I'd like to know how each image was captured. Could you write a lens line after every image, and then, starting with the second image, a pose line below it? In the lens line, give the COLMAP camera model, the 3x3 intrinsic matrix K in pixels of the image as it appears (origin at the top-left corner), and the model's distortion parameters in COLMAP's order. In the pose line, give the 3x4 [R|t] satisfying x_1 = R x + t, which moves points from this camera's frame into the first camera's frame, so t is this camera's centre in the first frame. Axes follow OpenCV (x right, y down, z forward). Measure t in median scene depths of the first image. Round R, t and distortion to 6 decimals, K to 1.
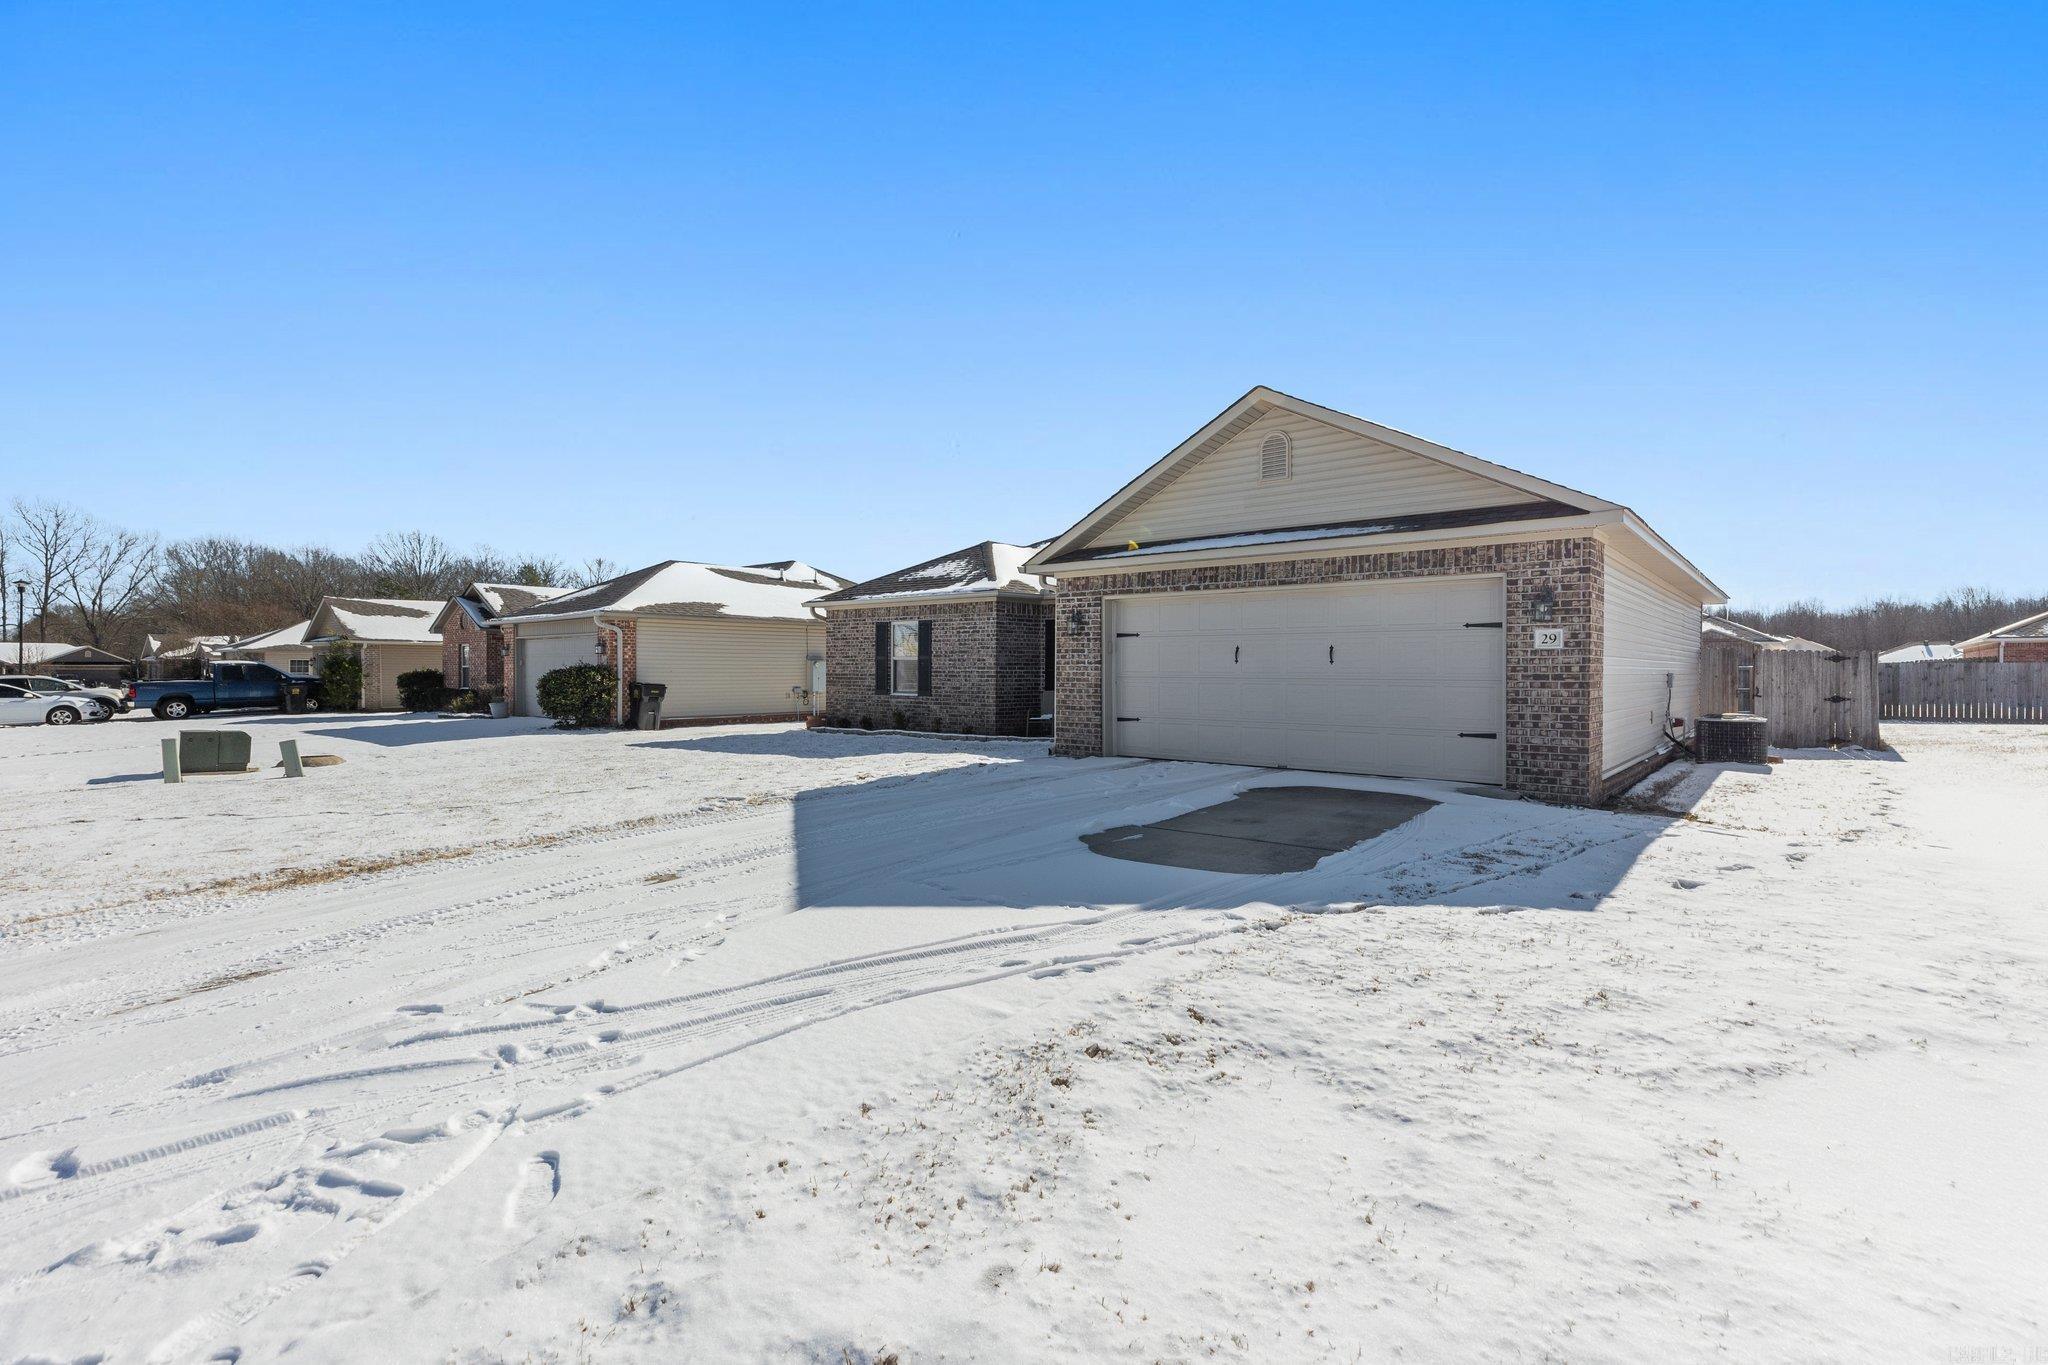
lens RADIAL K [[931.0, 0, 1012.7], [0, 931.0, 674.6], [0, 0, 1]] dist [0.007086, -0.001729]
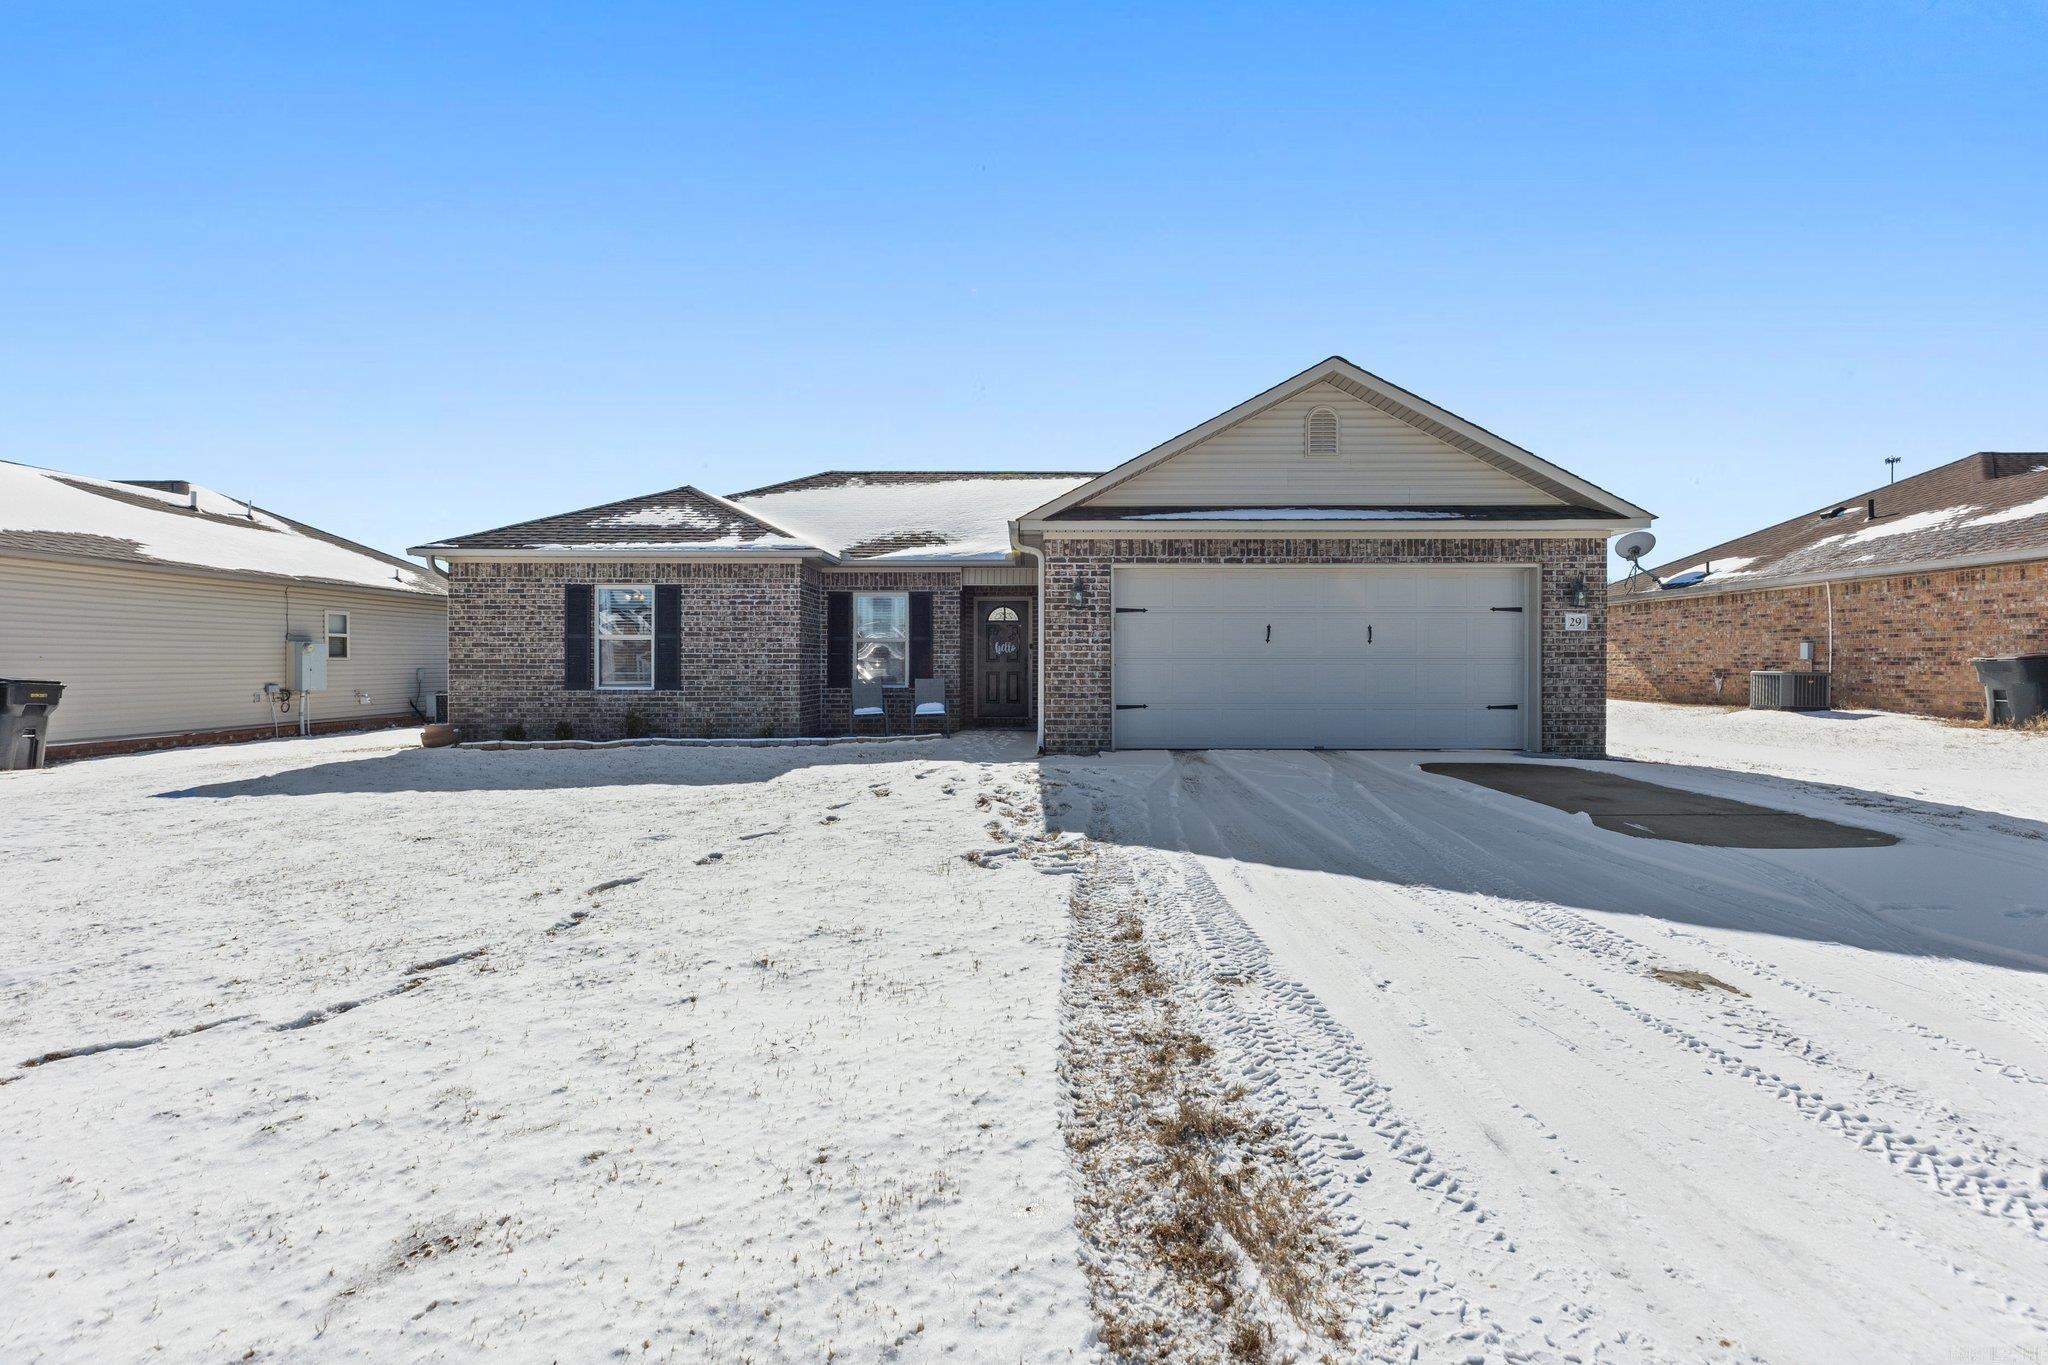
lens RADIAL K [[931.0, 0, 1021.6], [0, 931.0, 668.1], [0, 0, 1]] dist [0.007086, -0.001729]
pose [[0.761850, -0.007980, 0.647704, -0.563815], [0.006554, 0.999968, 0.004612, 0.007611], [-0.647720, 0.000732, 0.761878, 0.433712]]
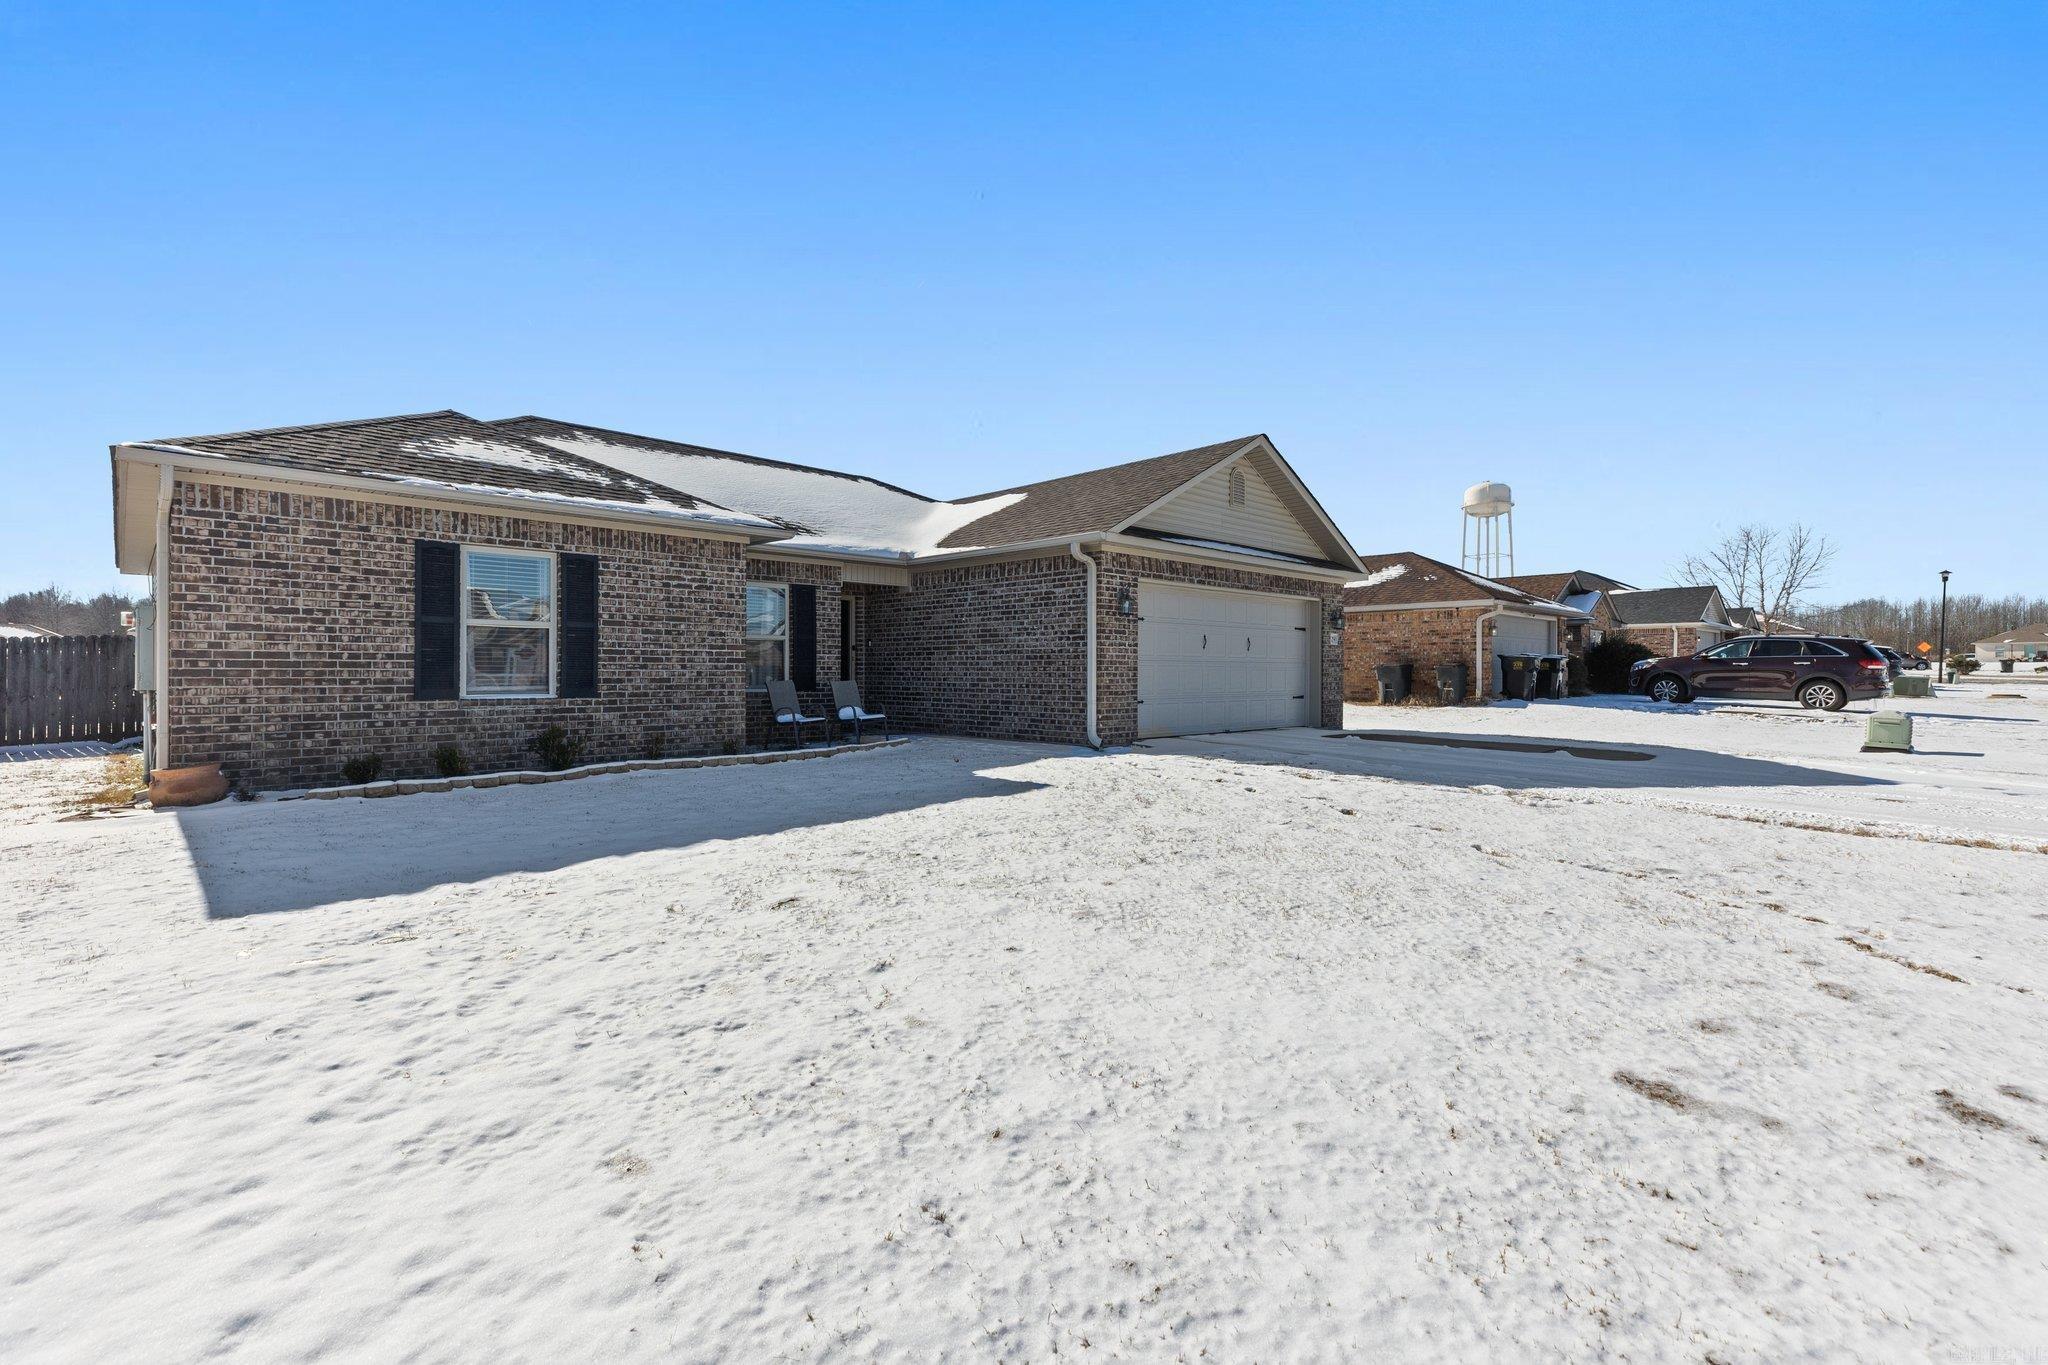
lens RADIAL K [[931.0, 0, 1020.9], [0, 931.0, 676.6], [0, 0, 1]] dist [0.007086, -0.001729]
pose [[0.085375, -0.009477, 0.996304, -0.960467], [0.002966, 0.999953, 0.009258, 0.011394], [-0.996344, 0.002165, 0.085399, 1.122591]]
